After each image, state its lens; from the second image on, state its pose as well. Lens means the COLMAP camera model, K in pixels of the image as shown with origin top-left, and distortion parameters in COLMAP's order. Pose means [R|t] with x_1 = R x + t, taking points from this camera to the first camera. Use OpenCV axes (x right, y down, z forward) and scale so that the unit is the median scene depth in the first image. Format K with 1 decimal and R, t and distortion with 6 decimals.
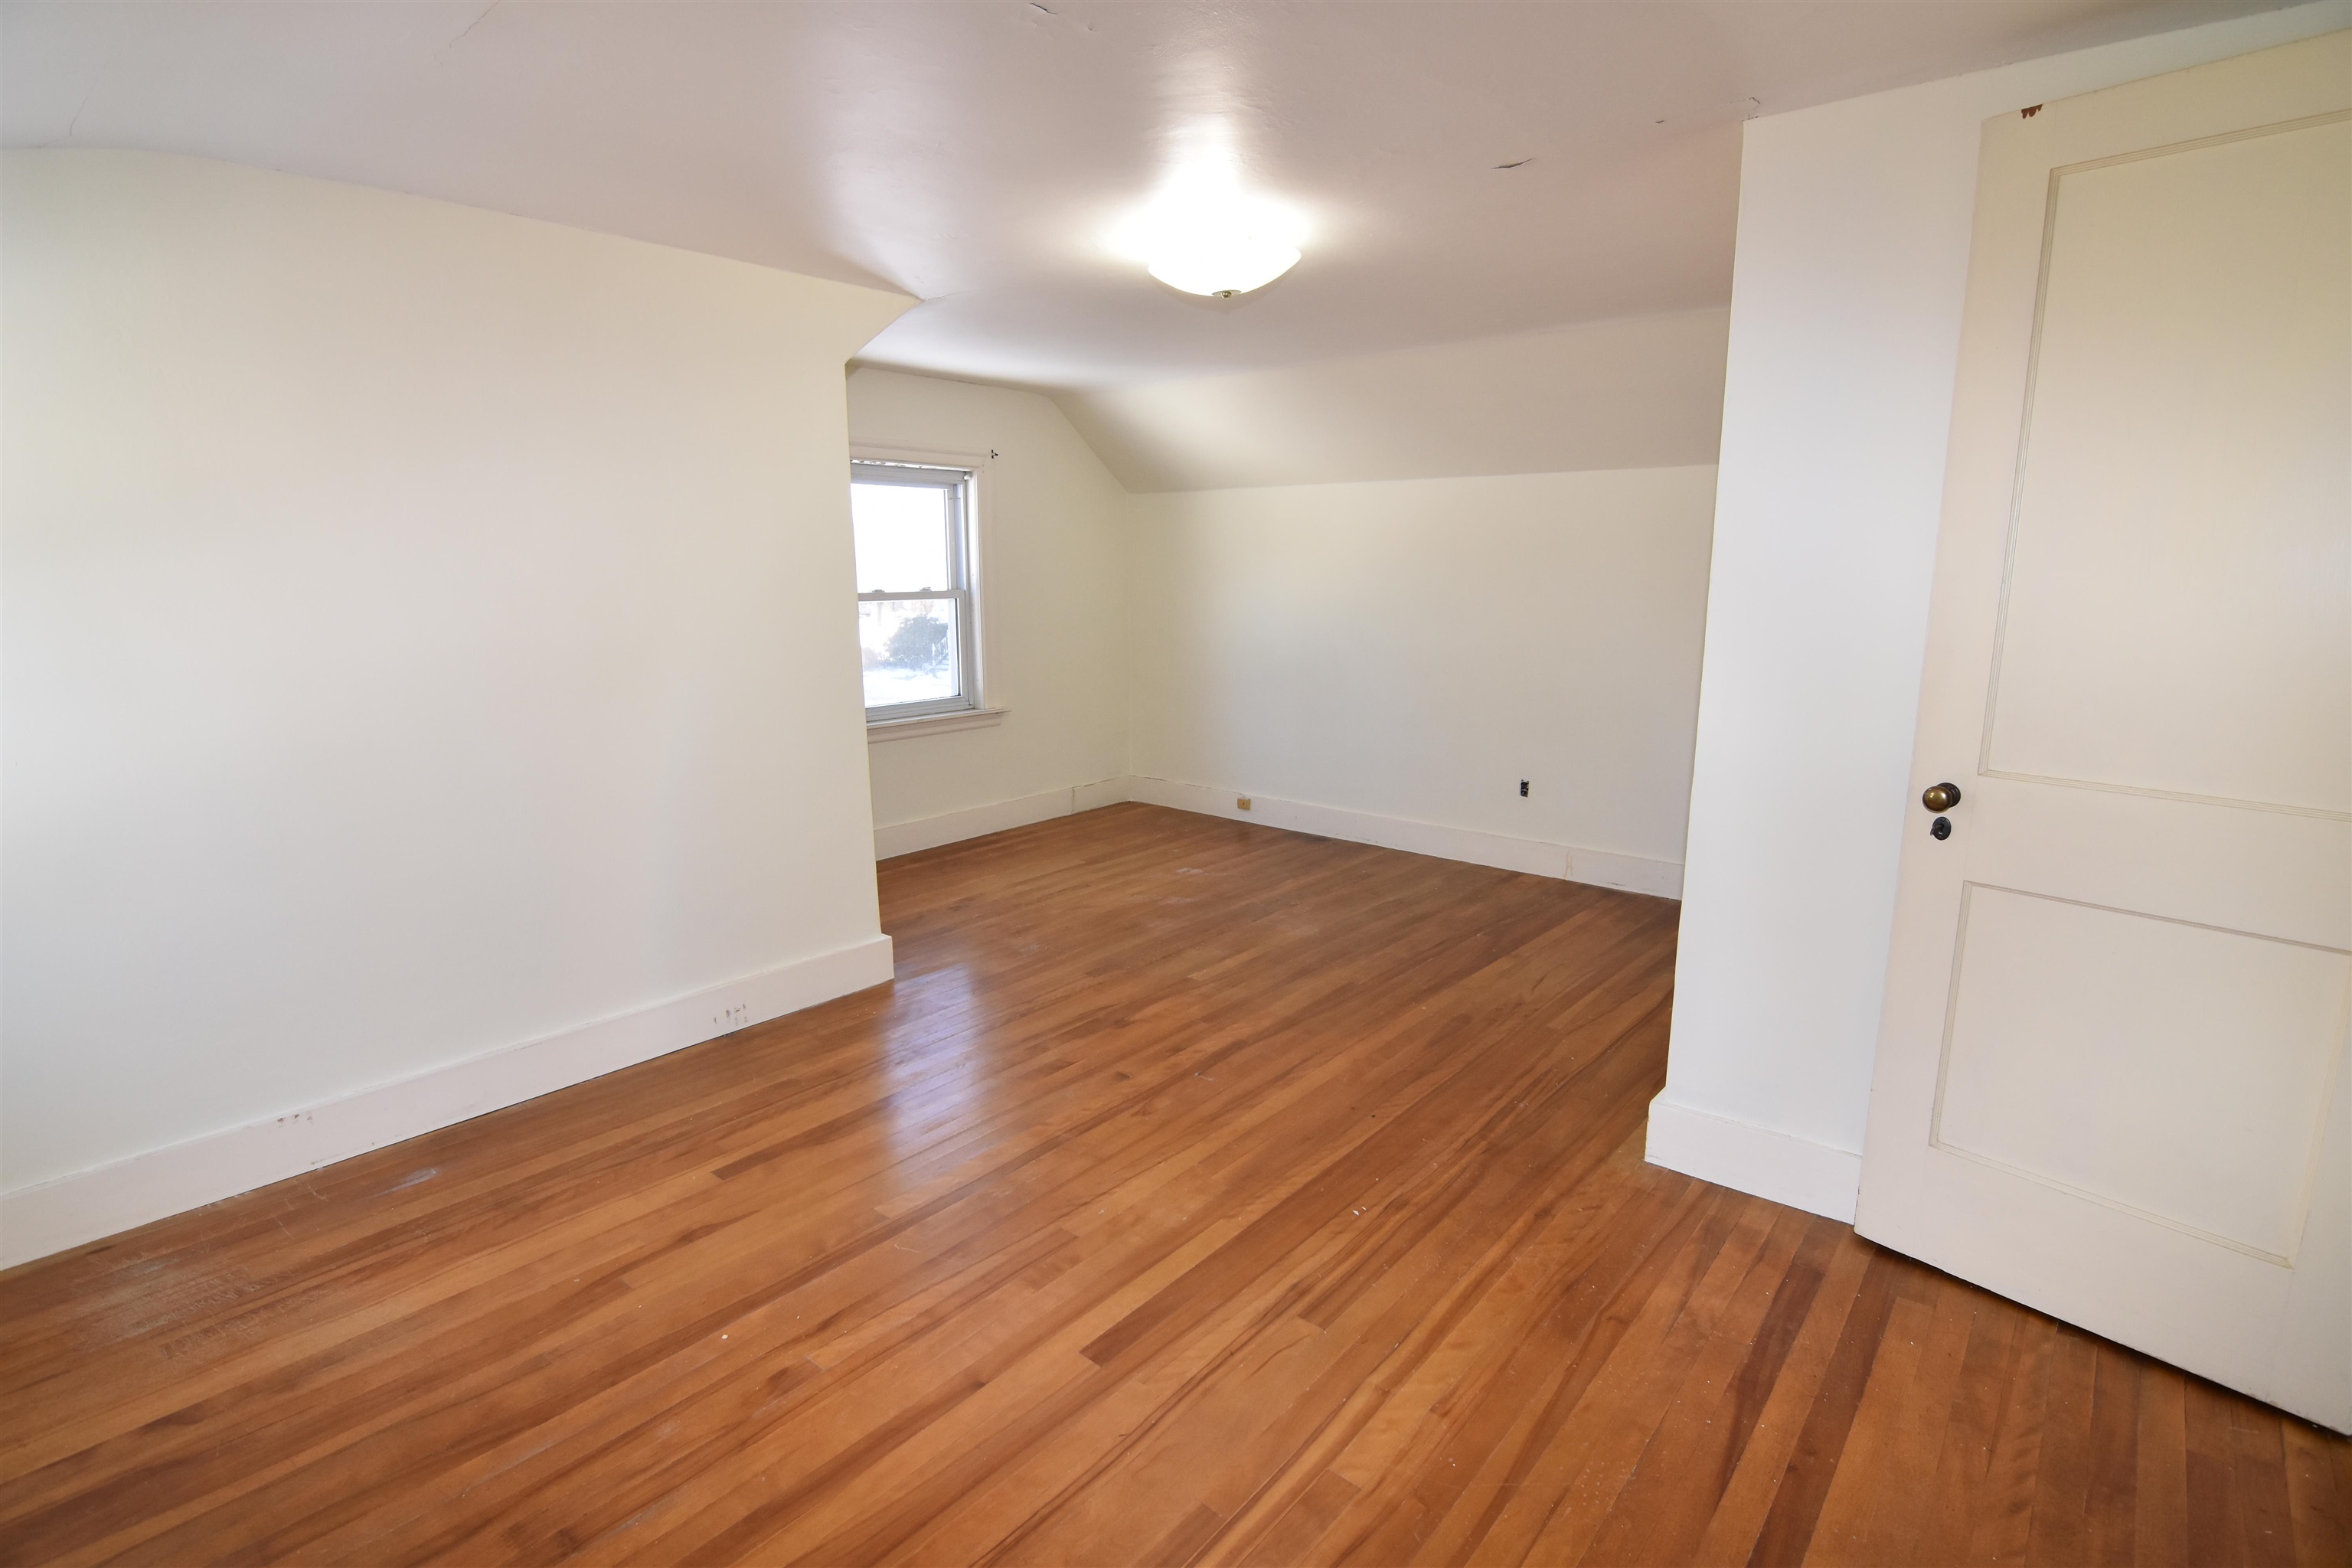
lens RADIAL K [[1136.9, 0, 1185.3], [0, 1136.9, 781.4], [0, 0, 1]] dist [0.000087, -0.013540]
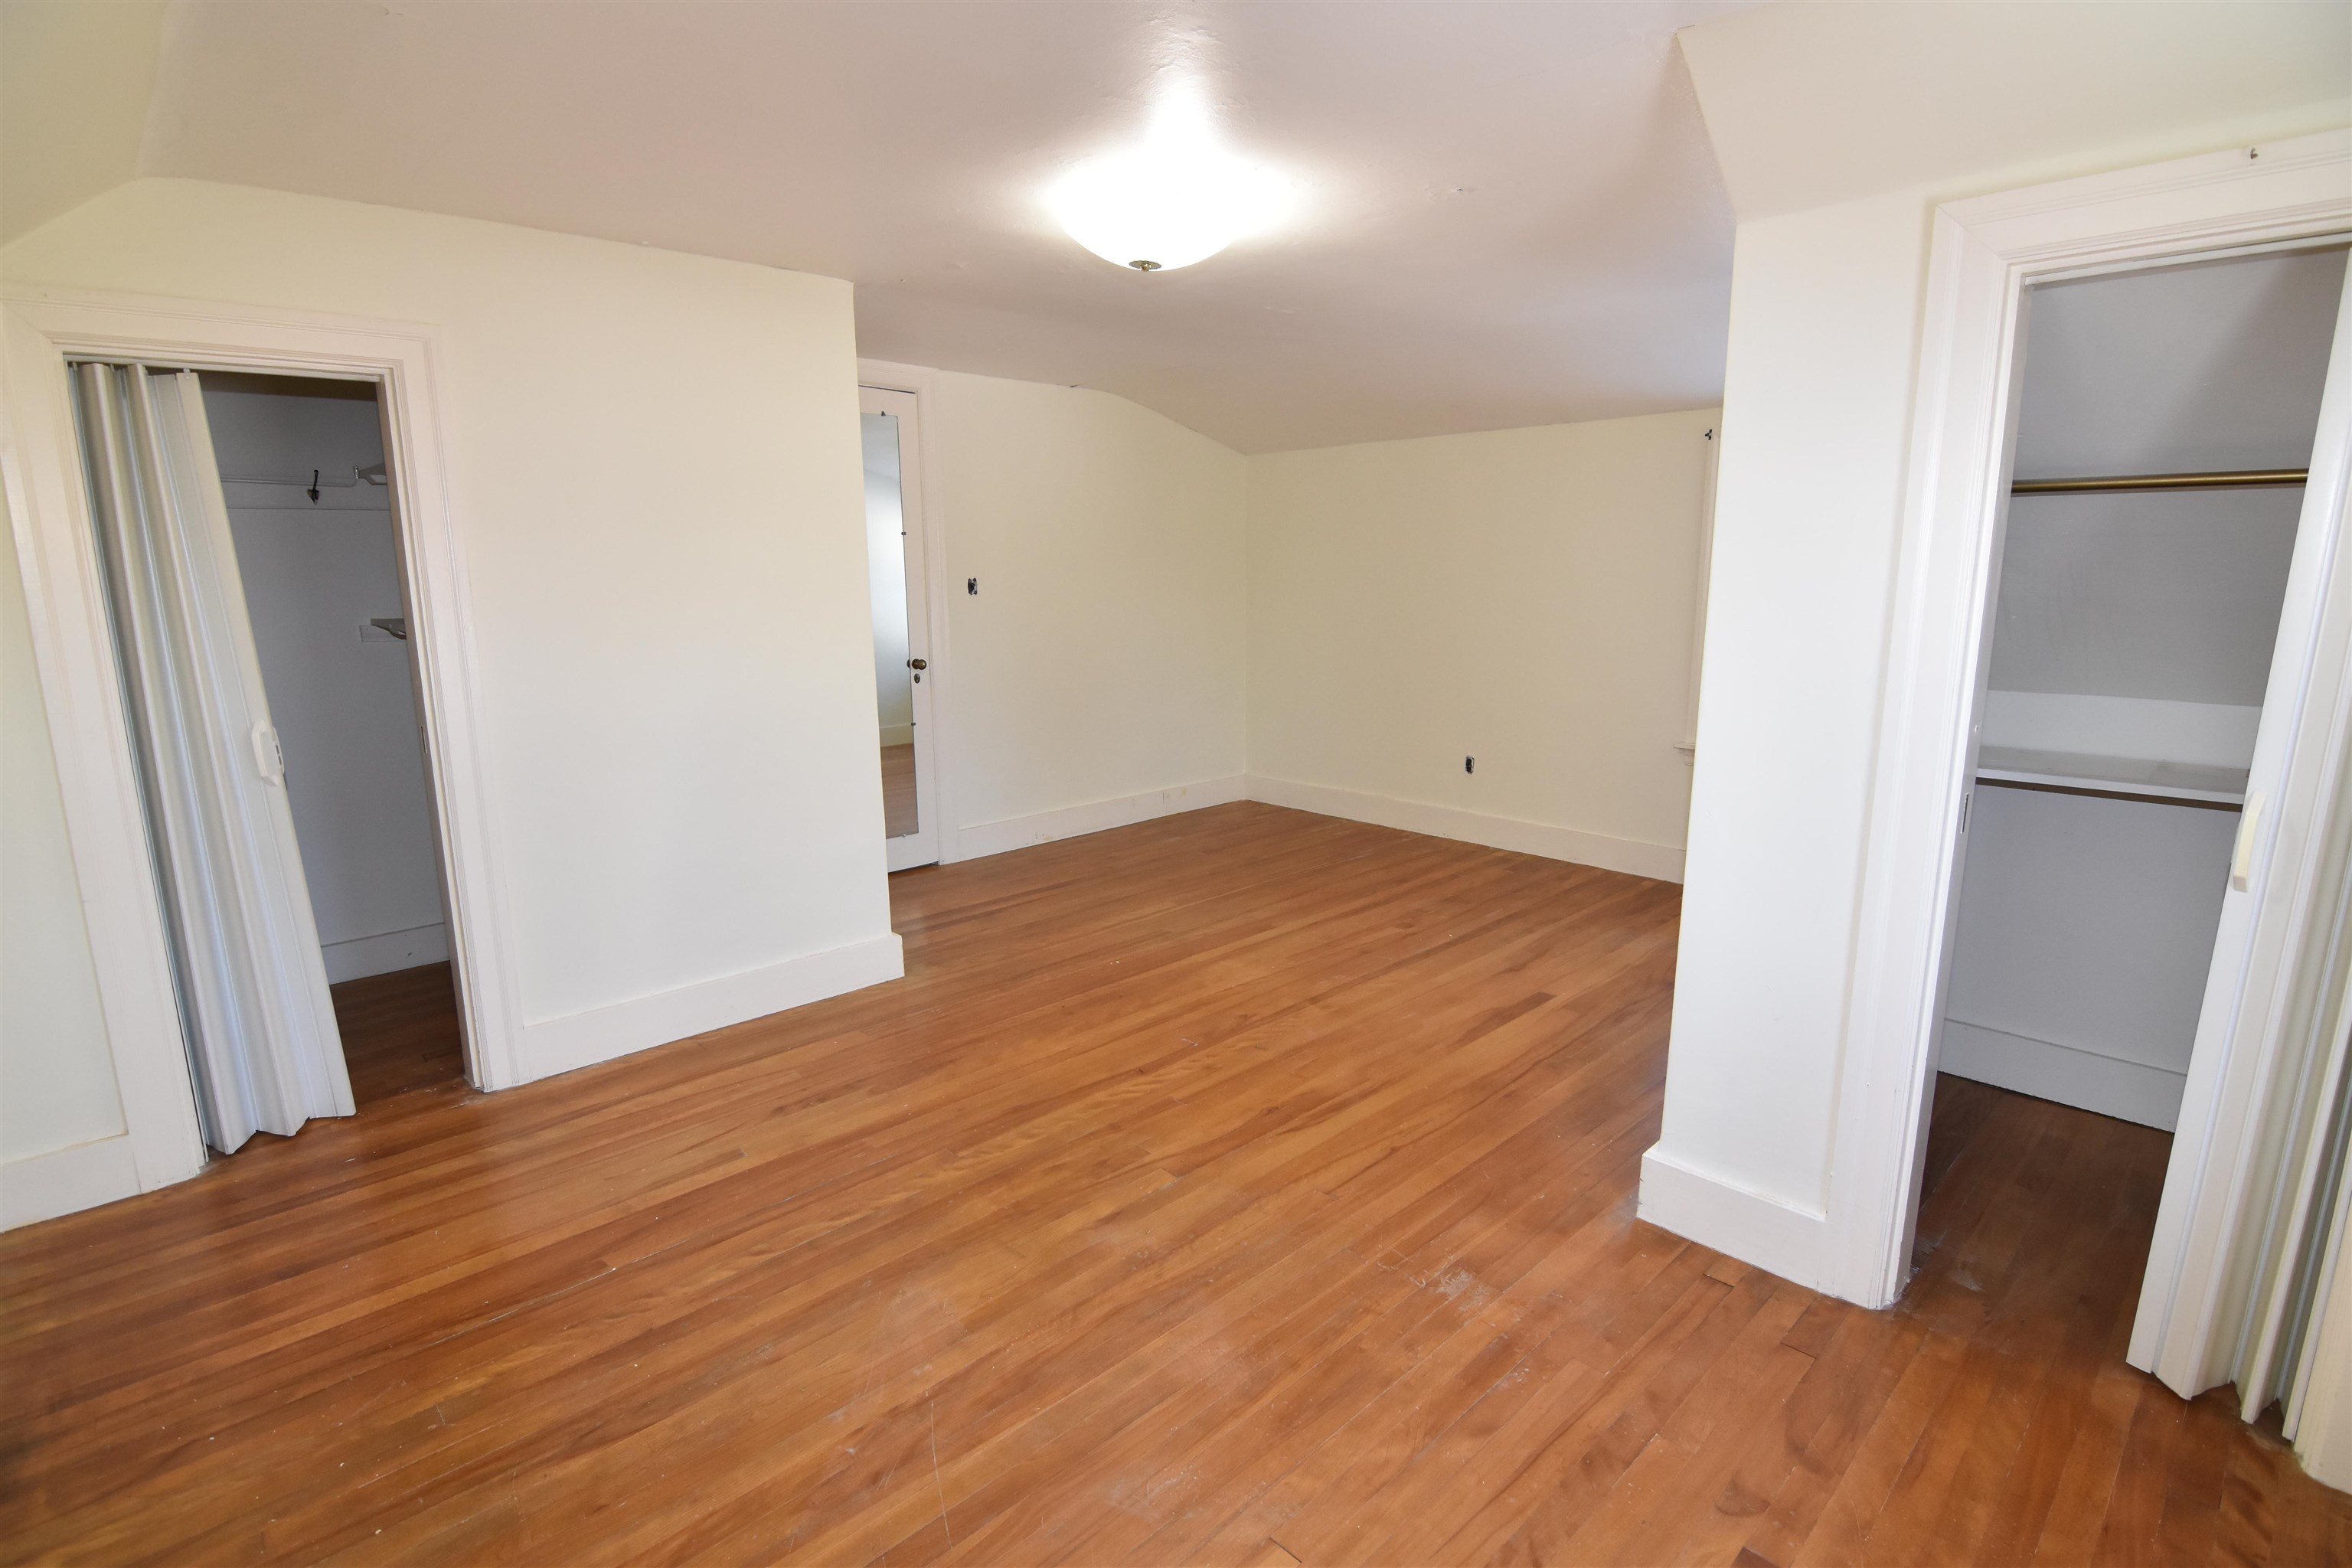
lens RADIAL K [[1136.9, 0, 1185.3], [0, 1136.9, 781.4], [0, 0, 1]] dist [0.000087, -0.013540]
pose [[-0.995247, -0.005456, 0.097225, -0.088917], [0.030779, 0.929621, 0.367230, -0.392519], [-0.092386, 0.368478, -0.925035, 2.035957]]
